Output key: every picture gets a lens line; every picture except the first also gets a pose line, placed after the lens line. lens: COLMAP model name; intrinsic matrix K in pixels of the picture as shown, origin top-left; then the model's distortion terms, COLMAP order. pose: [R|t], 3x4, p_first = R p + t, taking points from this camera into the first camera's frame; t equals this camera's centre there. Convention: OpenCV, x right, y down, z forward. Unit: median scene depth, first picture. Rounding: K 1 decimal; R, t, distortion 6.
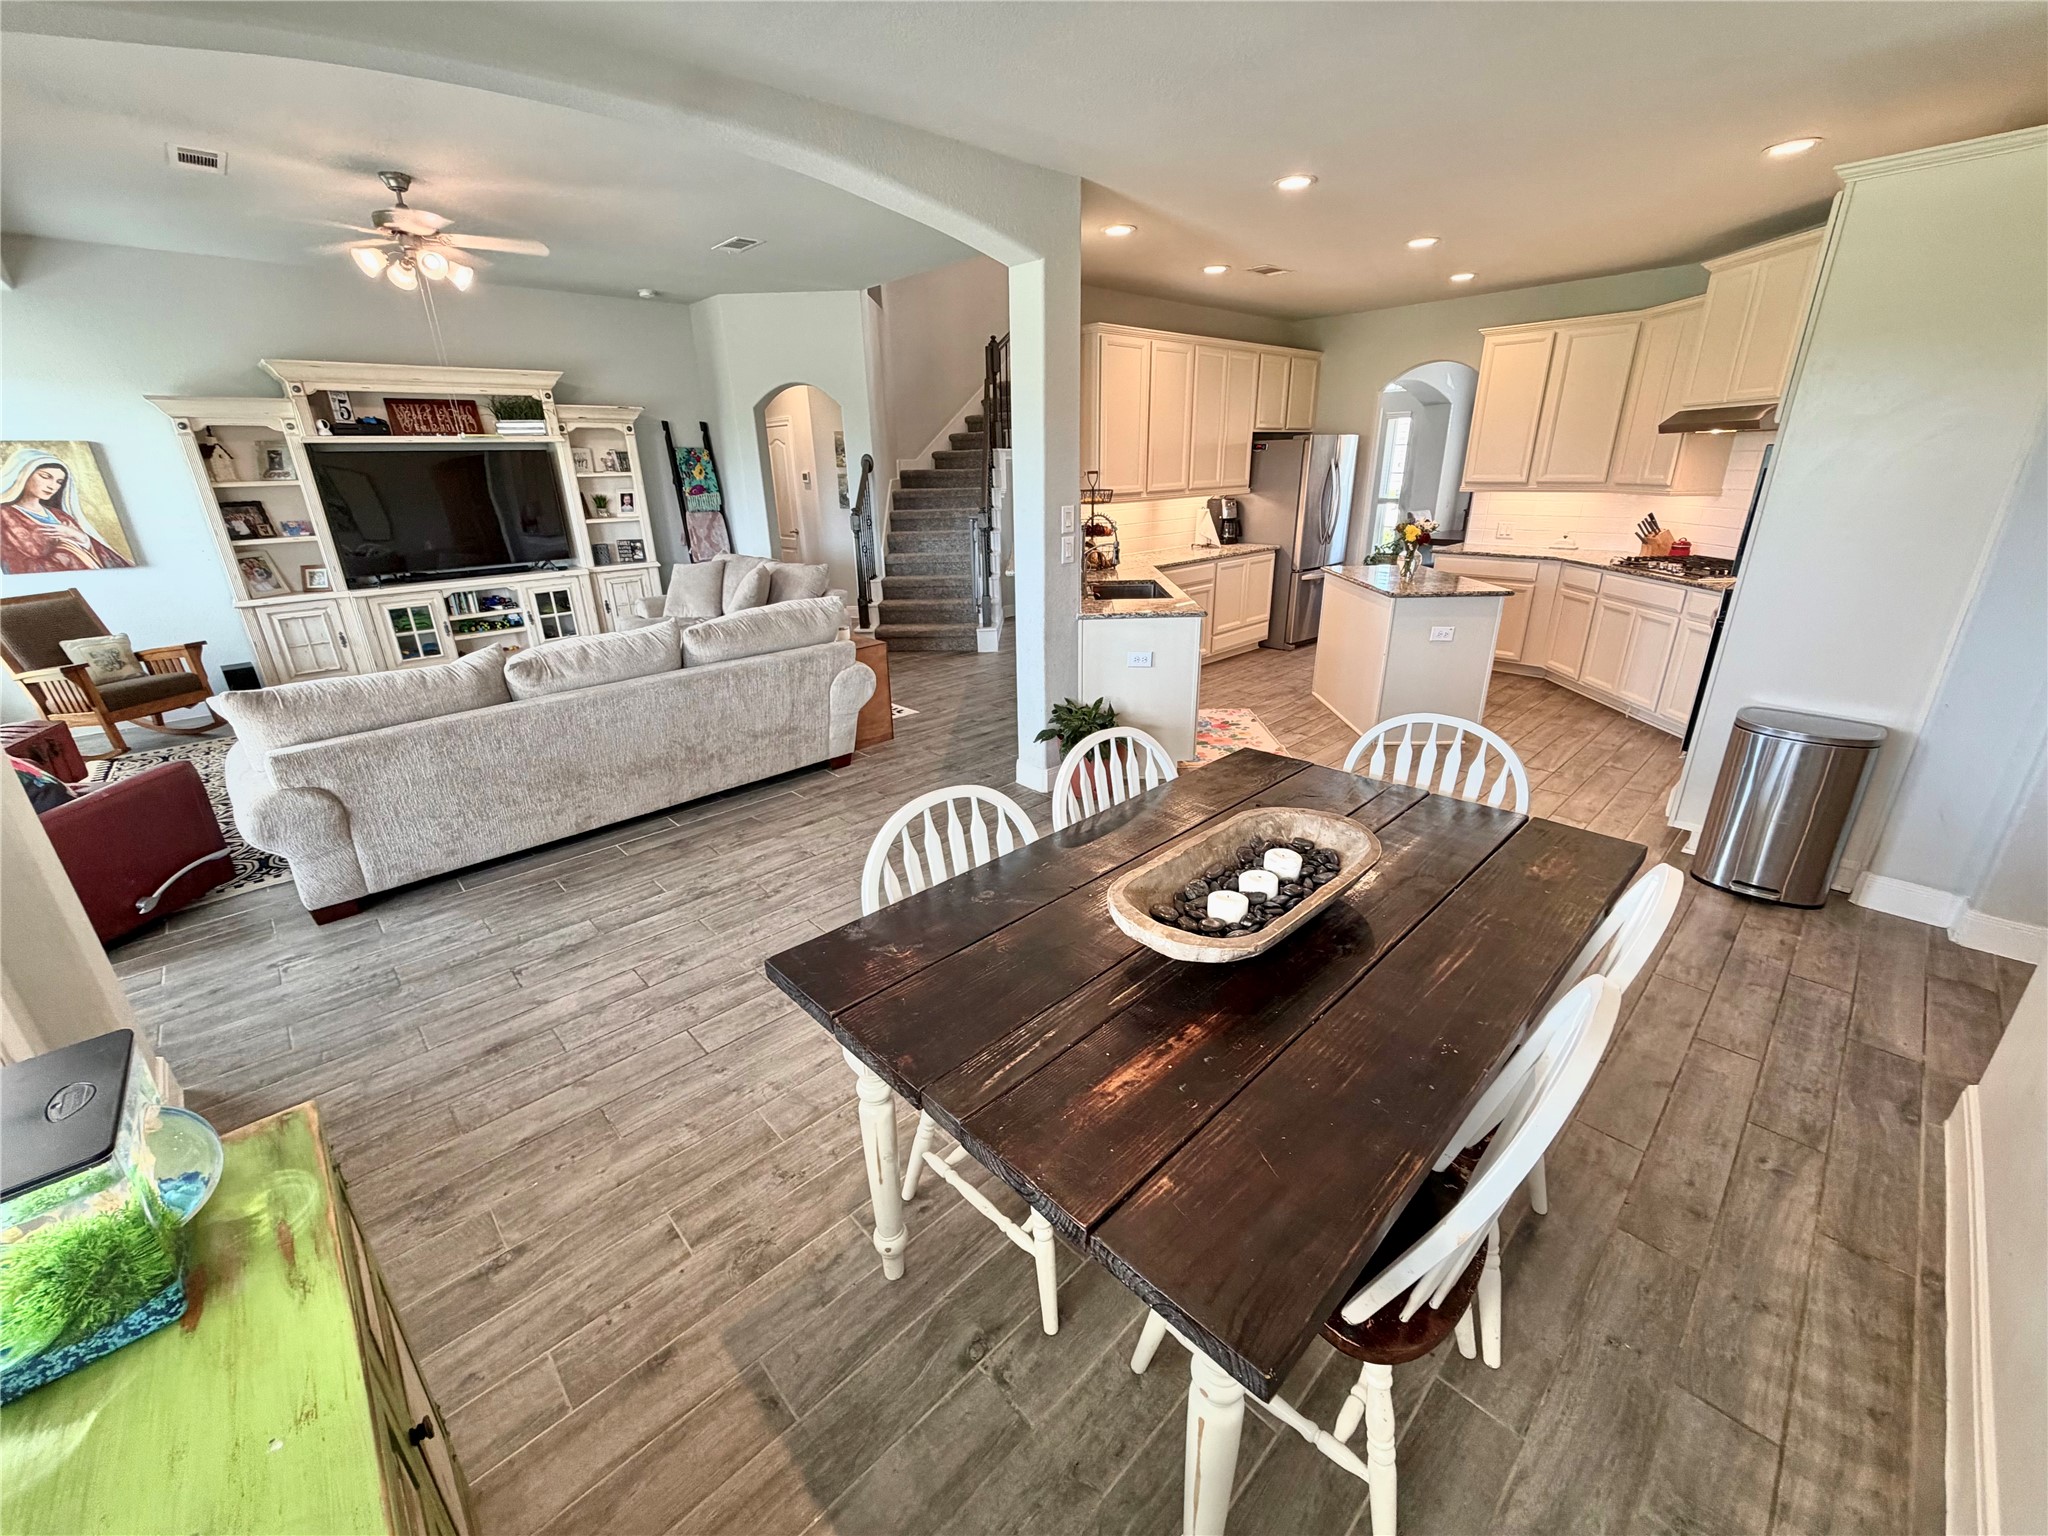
lens RADIAL K [[816.2, 0, 1017.4], [0, 816.2, 769.0], [0, 0, 1]] dist [-0.000243, 0.000129]
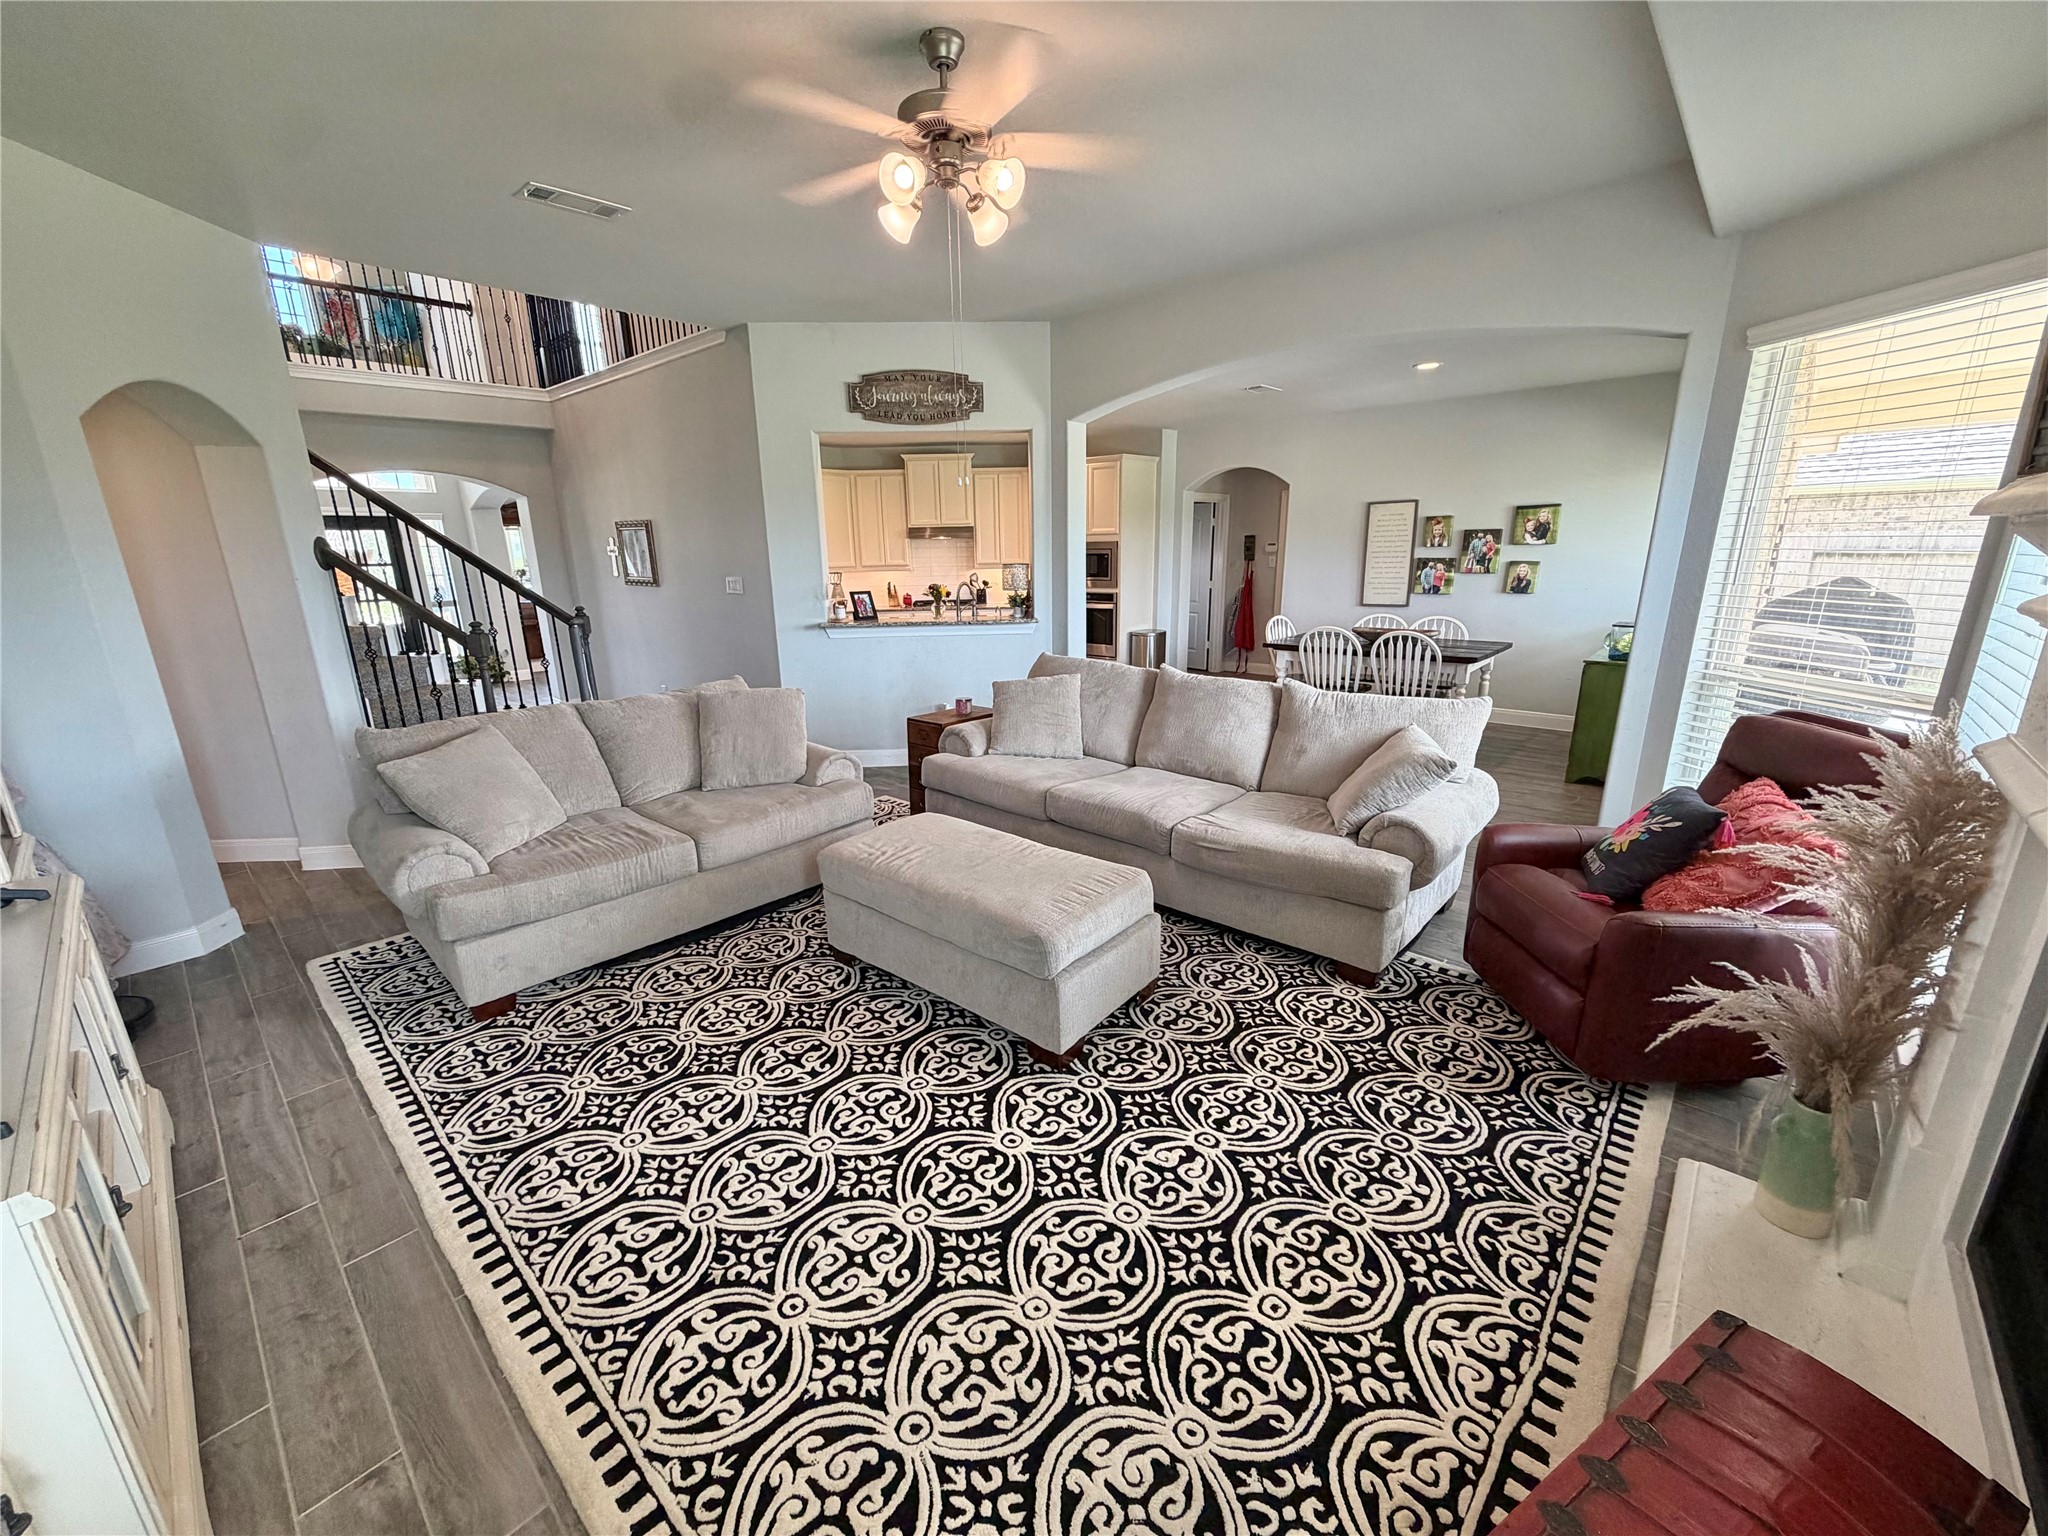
lens RADIAL K [[816.2, 0, 1014.3], [0, 816.2, 768.4], [0, 0, 1]] dist [-0.000243, 0.000129]
pose [[-0.068739, -0.241831, 0.967881, -1.020707], [0.370598, 0.894562, 0.249832, -0.272618], [-0.926246, 0.375868, 0.028131, 0.792104]]
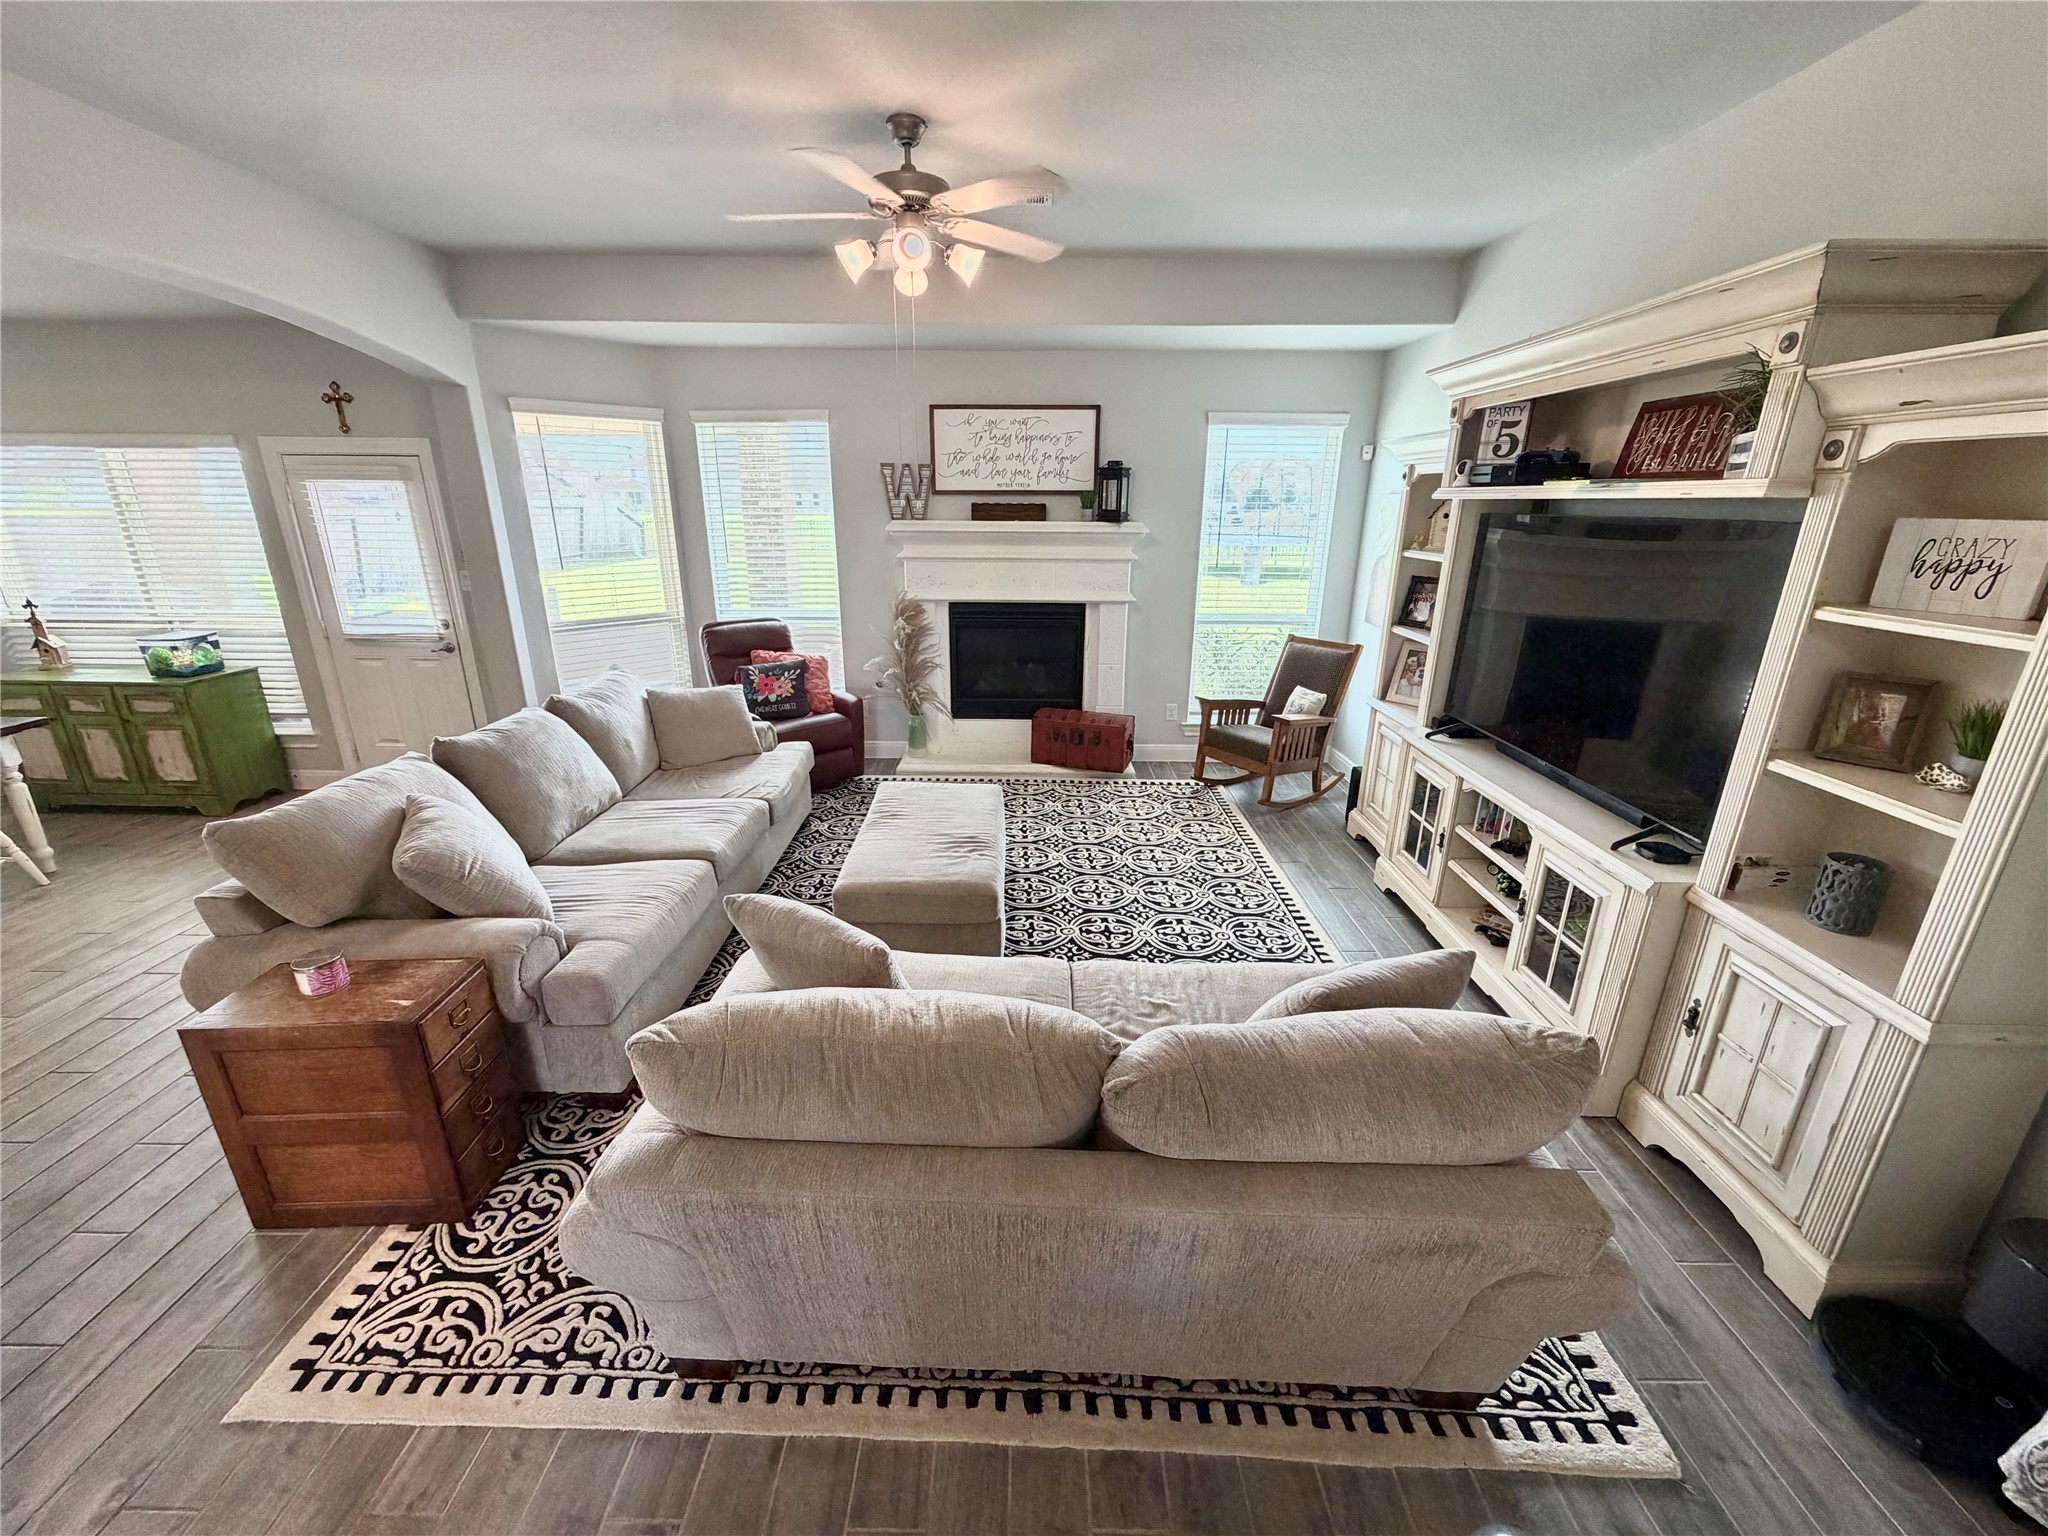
lens RADIAL K [[816.2, 0, 1021.9], [0, 816.2, 769.9], [0, 0, 1]] dist [-0.000243, 0.000129]
pose [[-0.691051, 0.241665, -0.681209, -0.173866], [-0.250092, 0.804297, 0.539037, -0.477916], [0.678161, 0.542867, -0.495372, 1.176151]]
